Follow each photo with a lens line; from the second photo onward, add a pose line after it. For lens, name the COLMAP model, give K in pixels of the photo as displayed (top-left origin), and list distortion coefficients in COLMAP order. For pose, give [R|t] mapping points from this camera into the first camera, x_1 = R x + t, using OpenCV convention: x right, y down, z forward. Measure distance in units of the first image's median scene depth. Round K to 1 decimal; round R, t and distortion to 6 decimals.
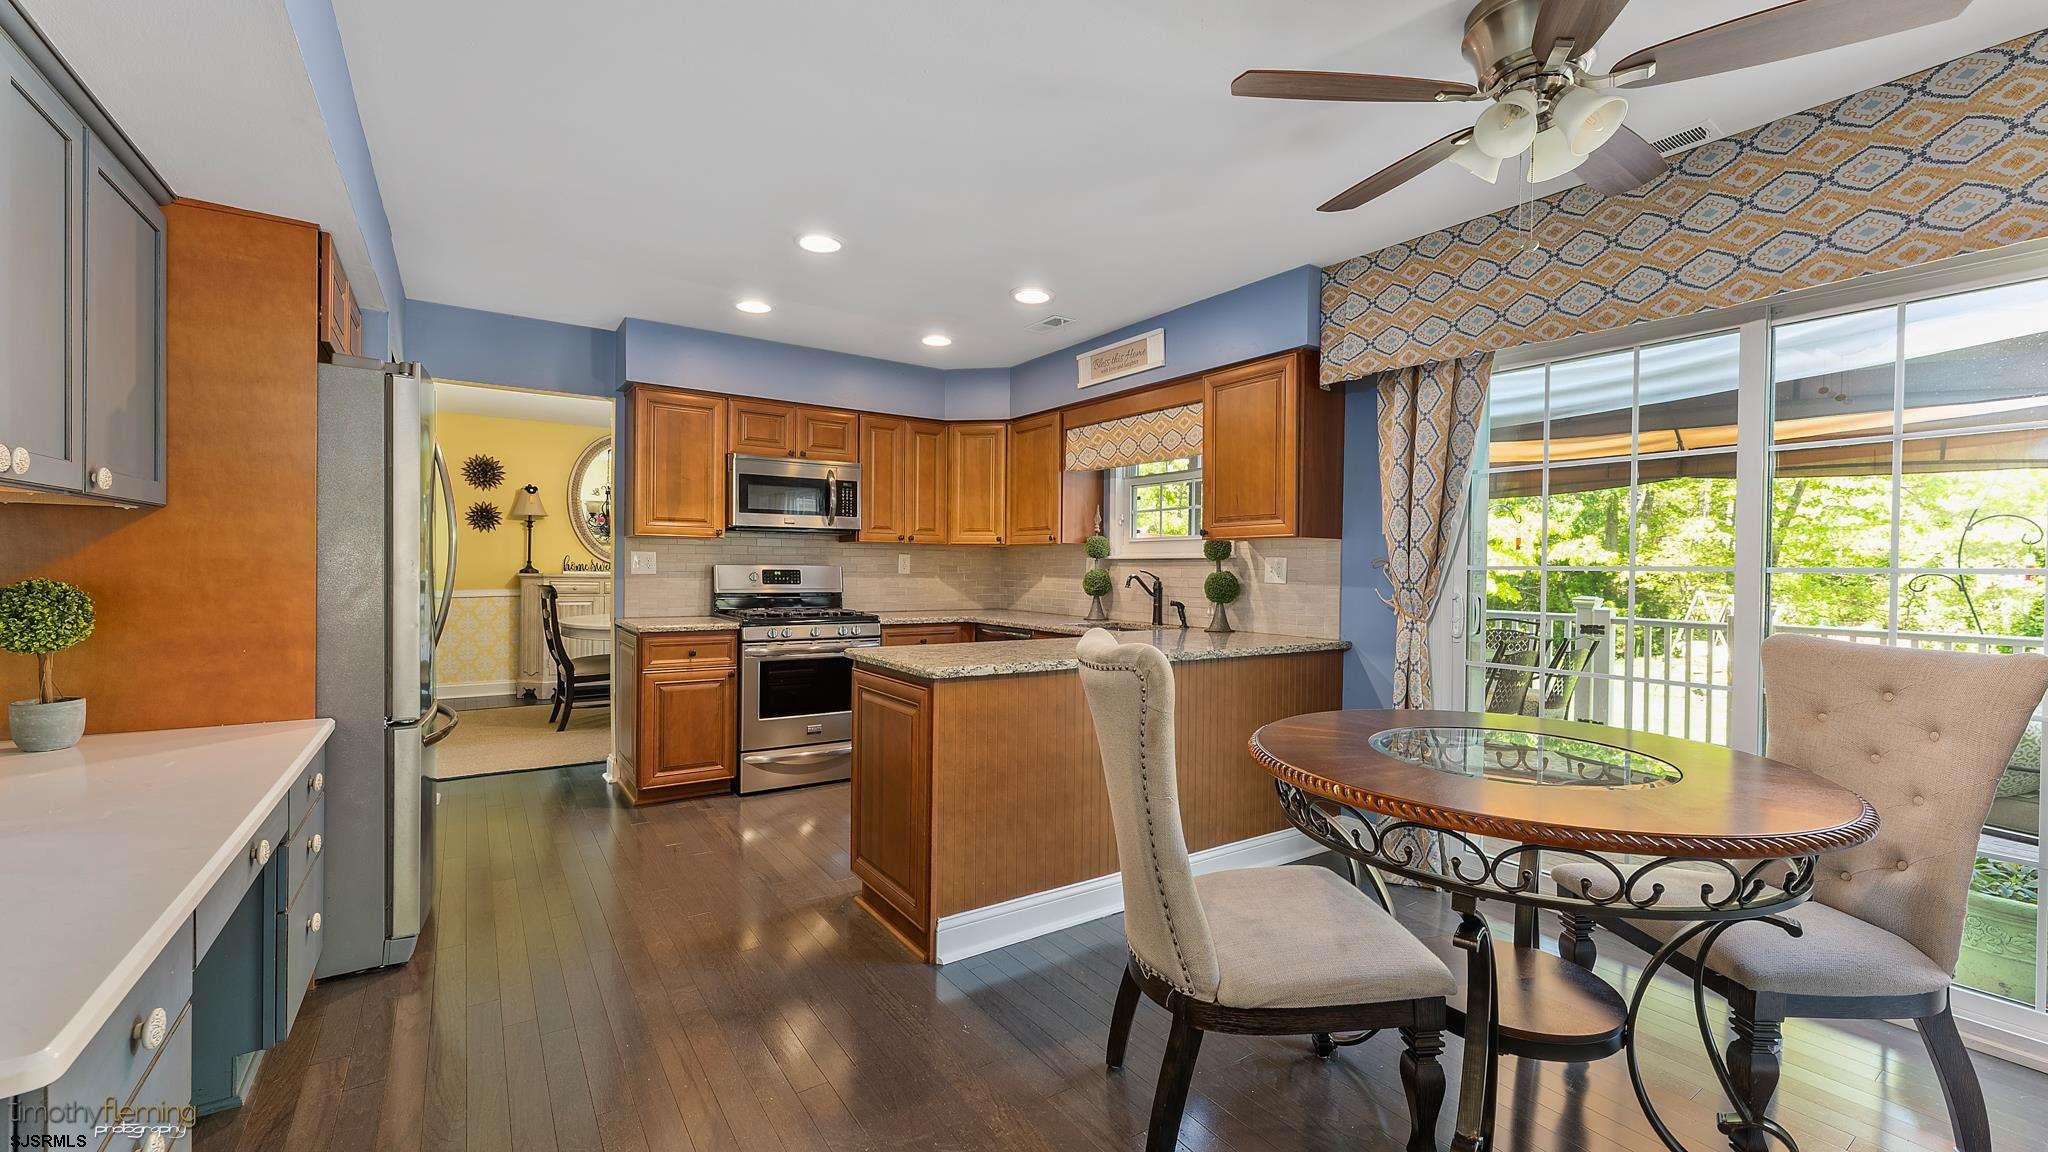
lens RADIAL K [[817.7, 0, 1009.3], [0, 817.7, 578.9], [0, 0, 1]] dist [0.000657, -0.000184]
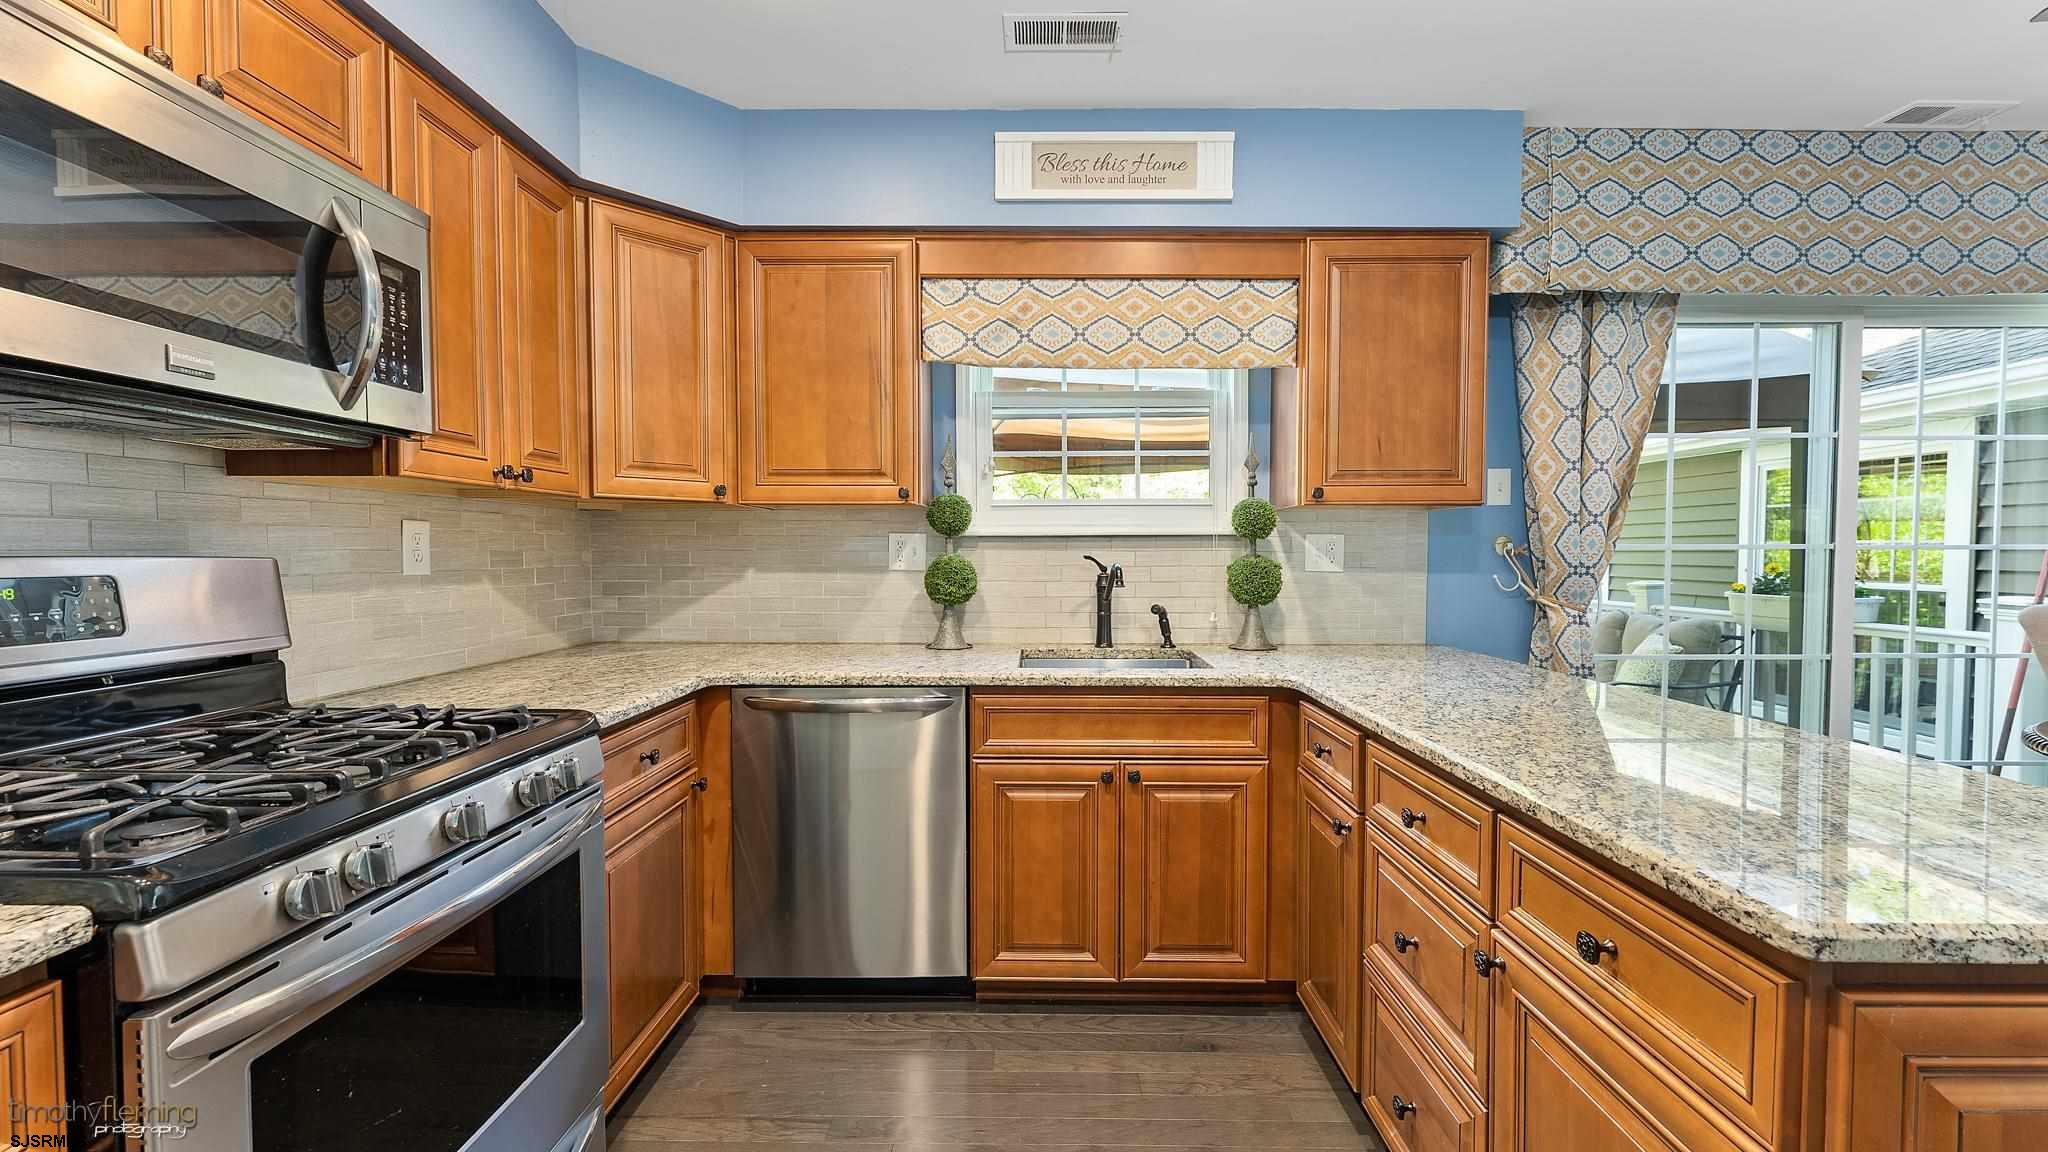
lens RADIAL K [[817.7, 0, 1018.9], [0, 817.7, 576.1], [0, 0, 1]] dist [0.000657, -0.000184]
pose [[0.566400, -0.037510, 0.823276, -0.332285], [0.018780, 0.999292, 0.032610, -0.015199], [-0.823917, -0.003009, 0.566703, 0.697301]]
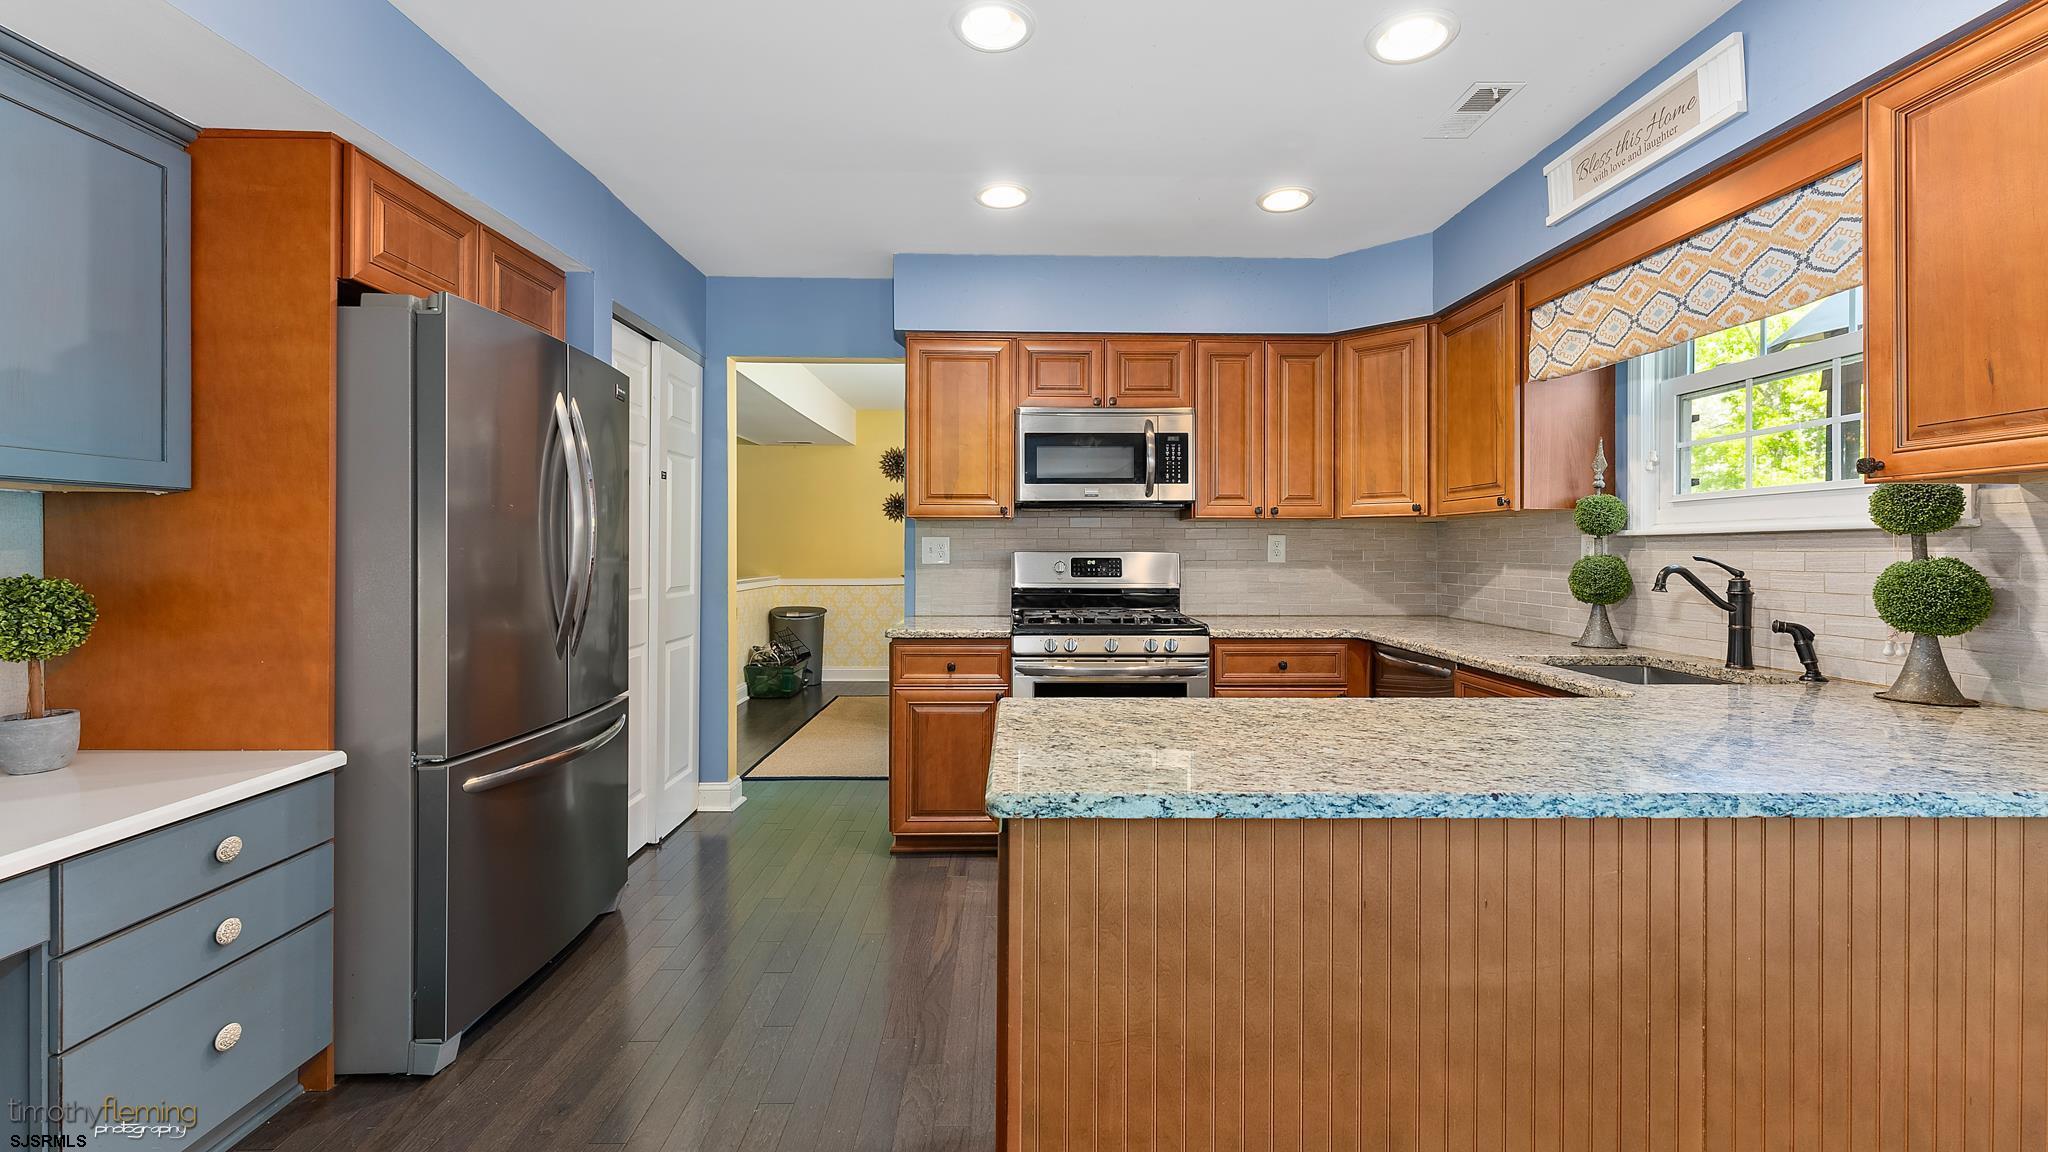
lens RADIAL K [[817.7, 0, 1030.9], [0, 817.7, 555.2], [0, 0, 1]] dist [0.000657, -0.000184]
pose [[0.846798, -0.006130, -0.531879, 0.080908], [-0.000299, 0.999928, -0.012000, -0.005040], [0.531915, 0.010321, 0.846735, 0.351545]]
